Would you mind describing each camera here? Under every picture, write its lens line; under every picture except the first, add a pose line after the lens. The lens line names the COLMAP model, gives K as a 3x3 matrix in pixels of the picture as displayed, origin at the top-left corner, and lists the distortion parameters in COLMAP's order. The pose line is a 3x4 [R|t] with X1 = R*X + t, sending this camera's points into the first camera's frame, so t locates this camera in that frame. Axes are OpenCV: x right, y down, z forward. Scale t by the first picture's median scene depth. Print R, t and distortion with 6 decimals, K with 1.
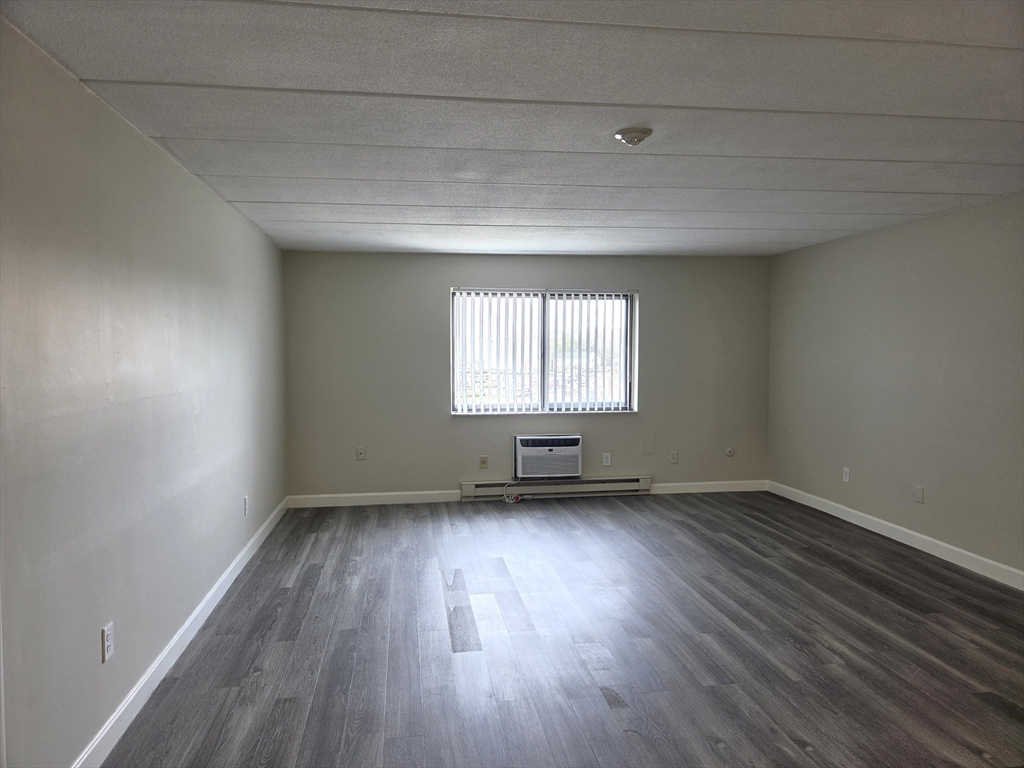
lens RADIAL K [[697.8, 0, 495.8], [0, 697.8, 376.7], [0, 0, 1]] dist [0.065265, -0.042693]
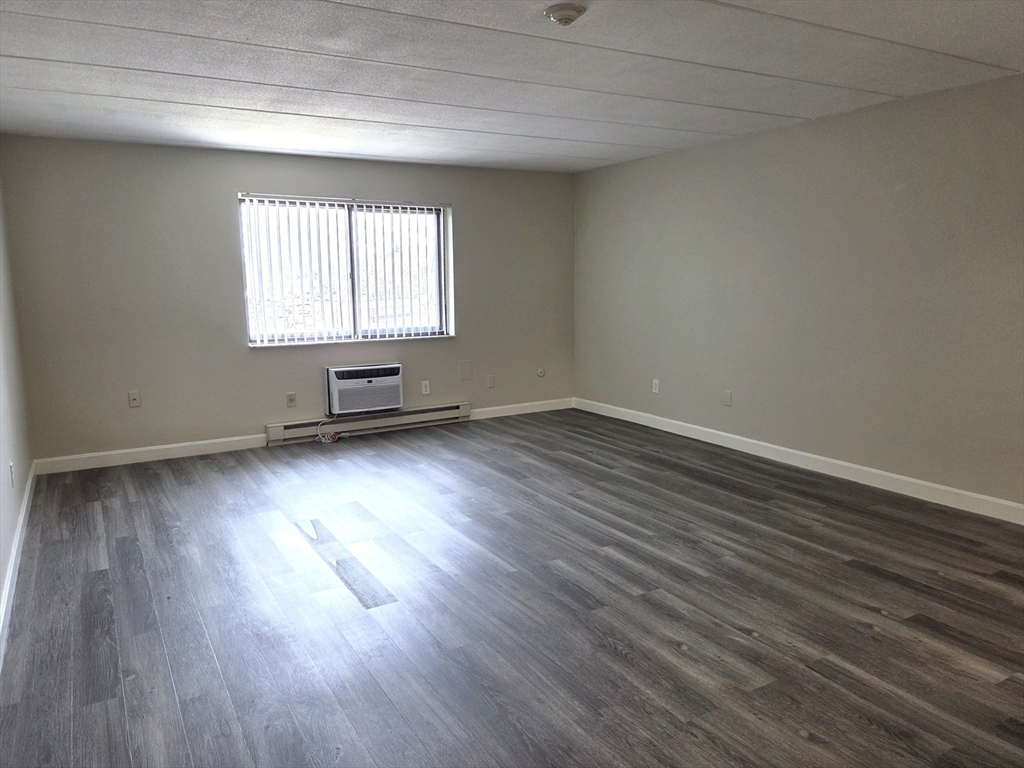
lens RADIAL K [[736.0, 0, 502.2], [0, 736.0, 383.3], [0, 0, 1]] dist [0.066057, -0.042347]
pose [[0.931686, -0.061919, 0.357949, -0.143977], [0.023718, 0.993632, 0.110148, 0.008701], [-0.362490, -0.094134, 0.927222, 0.069712]]
